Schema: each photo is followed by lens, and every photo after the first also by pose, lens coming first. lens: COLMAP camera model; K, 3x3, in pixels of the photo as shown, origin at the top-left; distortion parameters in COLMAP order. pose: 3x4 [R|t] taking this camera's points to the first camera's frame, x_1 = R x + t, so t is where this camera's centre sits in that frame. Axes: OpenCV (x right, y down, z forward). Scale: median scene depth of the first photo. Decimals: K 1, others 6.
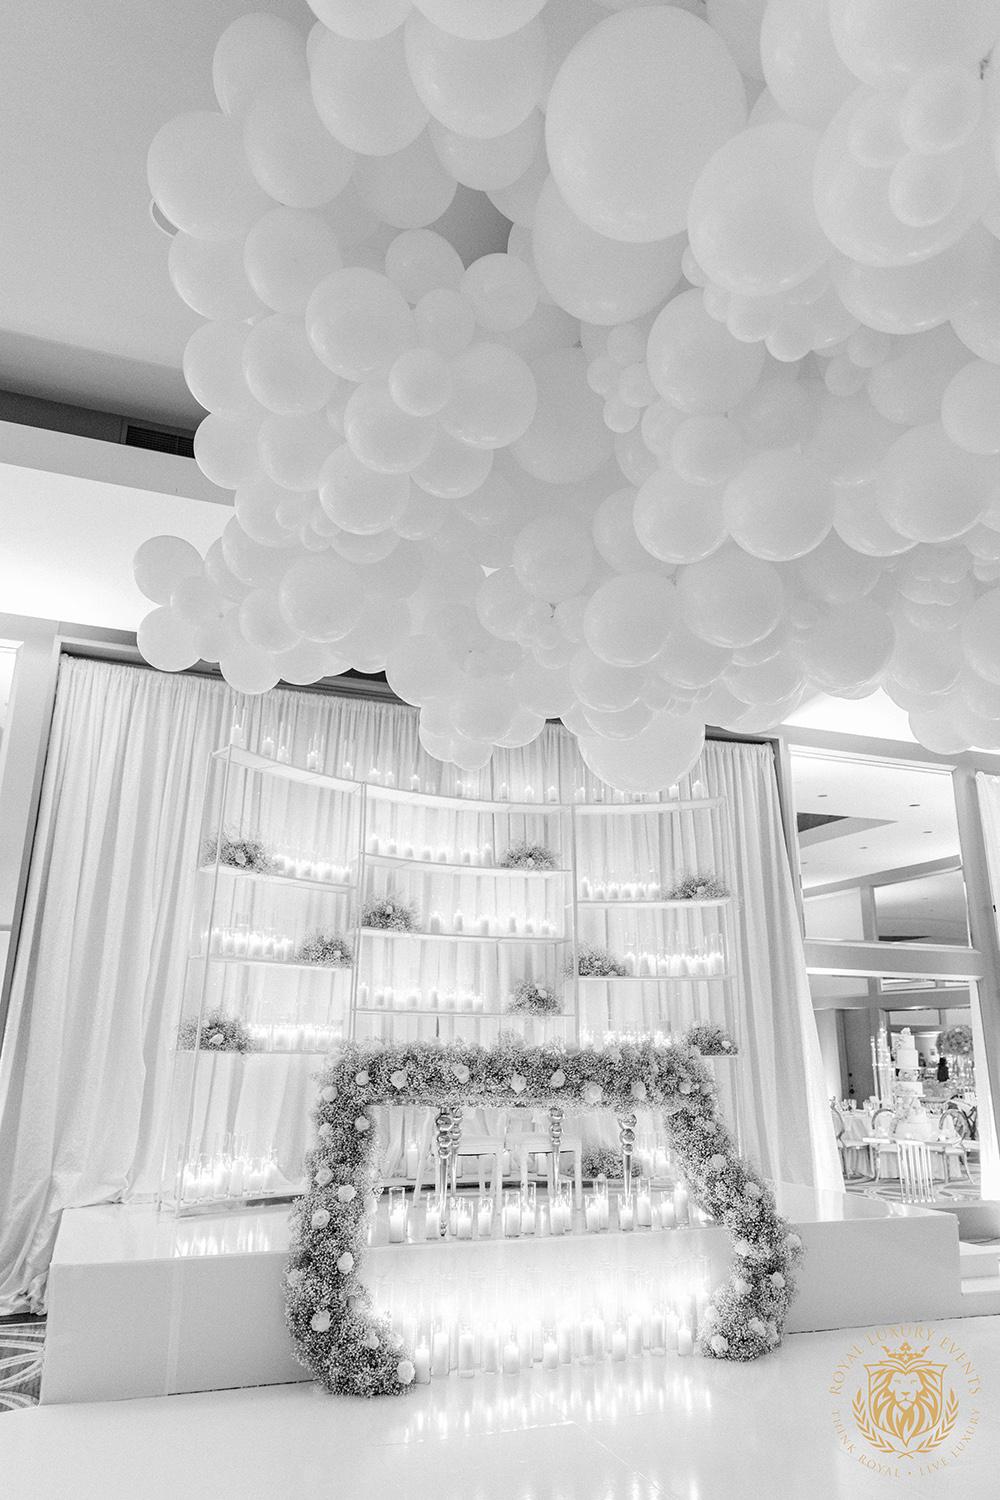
lens RADIAL K [[990.9, 0, 495.1], [0, 990.9, 750.7], [0, 0, 1]] dist [0.021465, -0.012027]
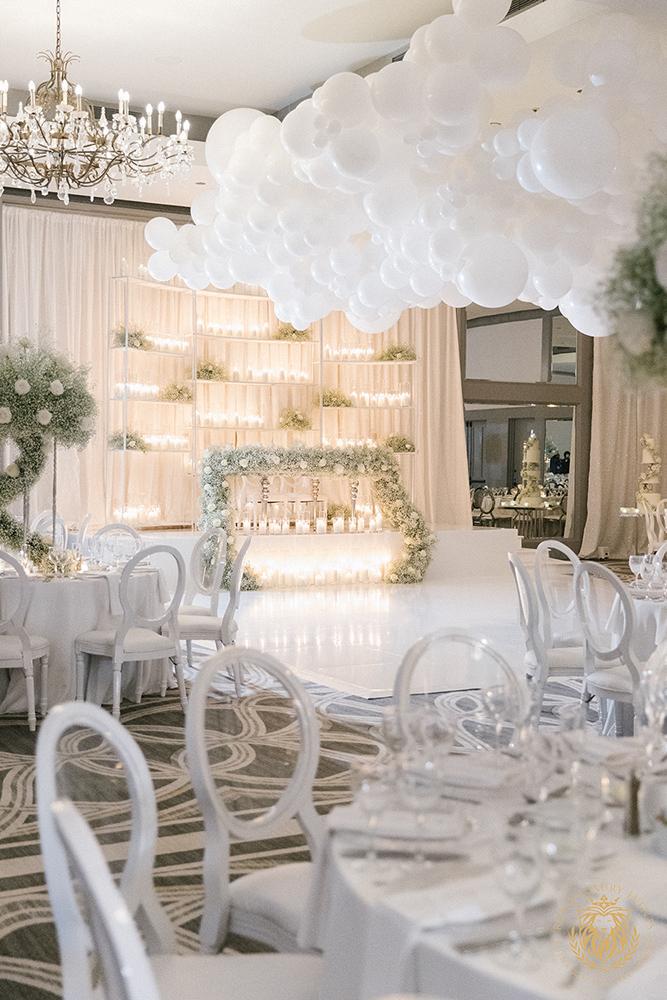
lens RADIAL K [[1286.2, 0, 339.1], [0, 1286.2, 496.7], [0, 0, 1]] dist [0.005622, 0.000000]
pose [[0.988434, -0.007402, 0.151472, -0.262759], [-0.041055, 0.948453, 0.314247, -0.372060], [-0.145990, -0.316831, 0.937179, -1.289459]]
